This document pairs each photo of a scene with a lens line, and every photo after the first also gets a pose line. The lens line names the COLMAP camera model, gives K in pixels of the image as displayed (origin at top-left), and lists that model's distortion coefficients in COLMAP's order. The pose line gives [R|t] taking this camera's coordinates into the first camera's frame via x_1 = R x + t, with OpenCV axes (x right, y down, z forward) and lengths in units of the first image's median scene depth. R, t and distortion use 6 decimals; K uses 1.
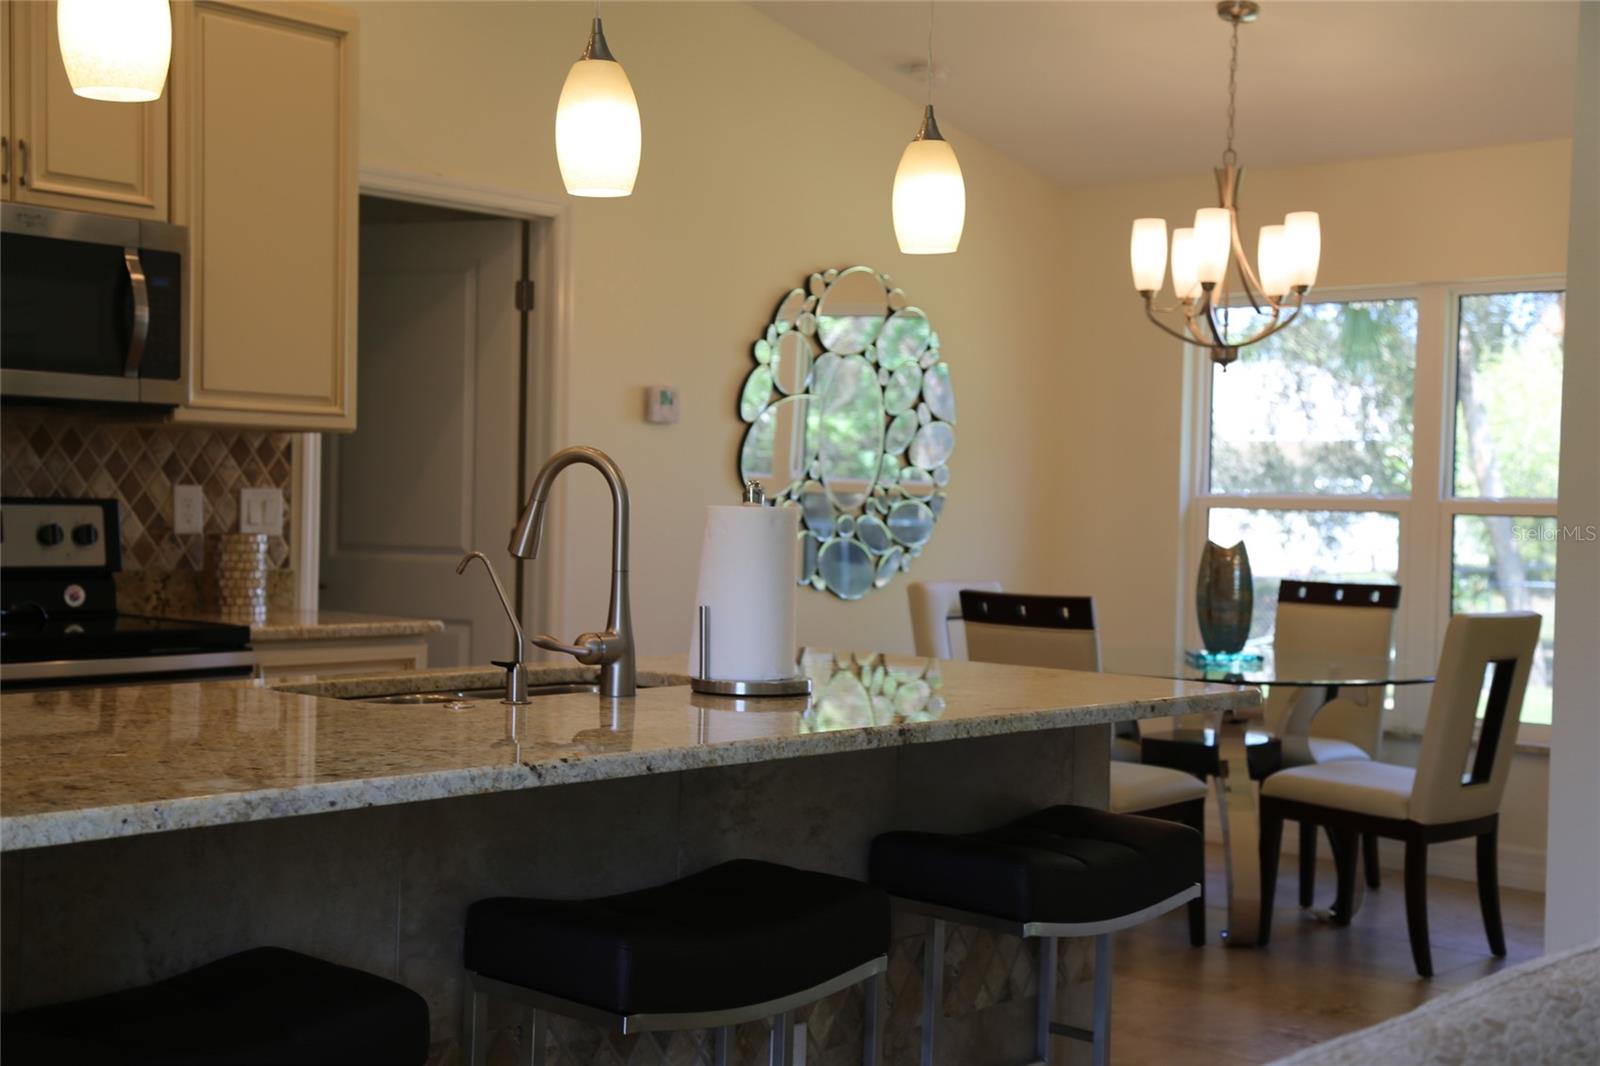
lens RADIAL K [[2161.2, 0, 800.0], [0, 2161.2, 533.0], [0, 0, 1]] dist [0.140756, 0.045505]
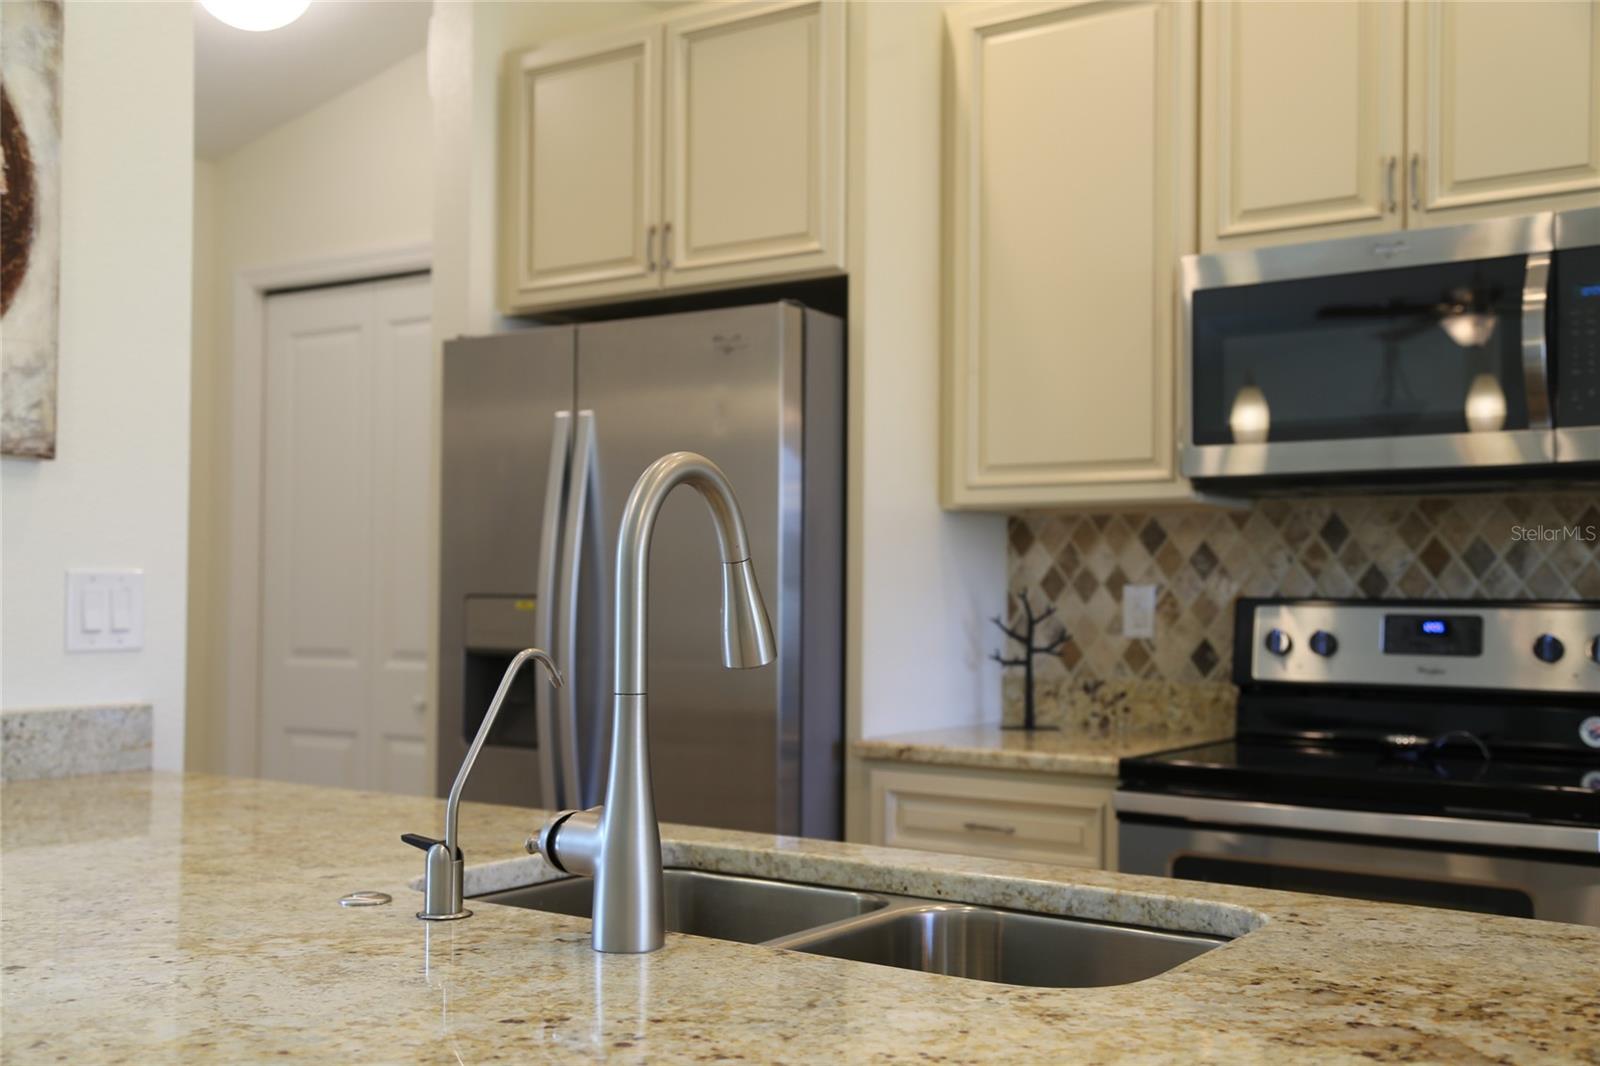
lens RADIAL K [[1660.0, 0, 800.0], [0, 1660.0, 533.0], [0, 0, 1]] dist [0.073270, 0.010390]
pose [[0.132386, -0.058499, -0.989470, 0.181982], [-0.020774, 0.997874, -0.061775, 0.002086], [0.990981, 0.028734, 0.130889, 0.593712]]
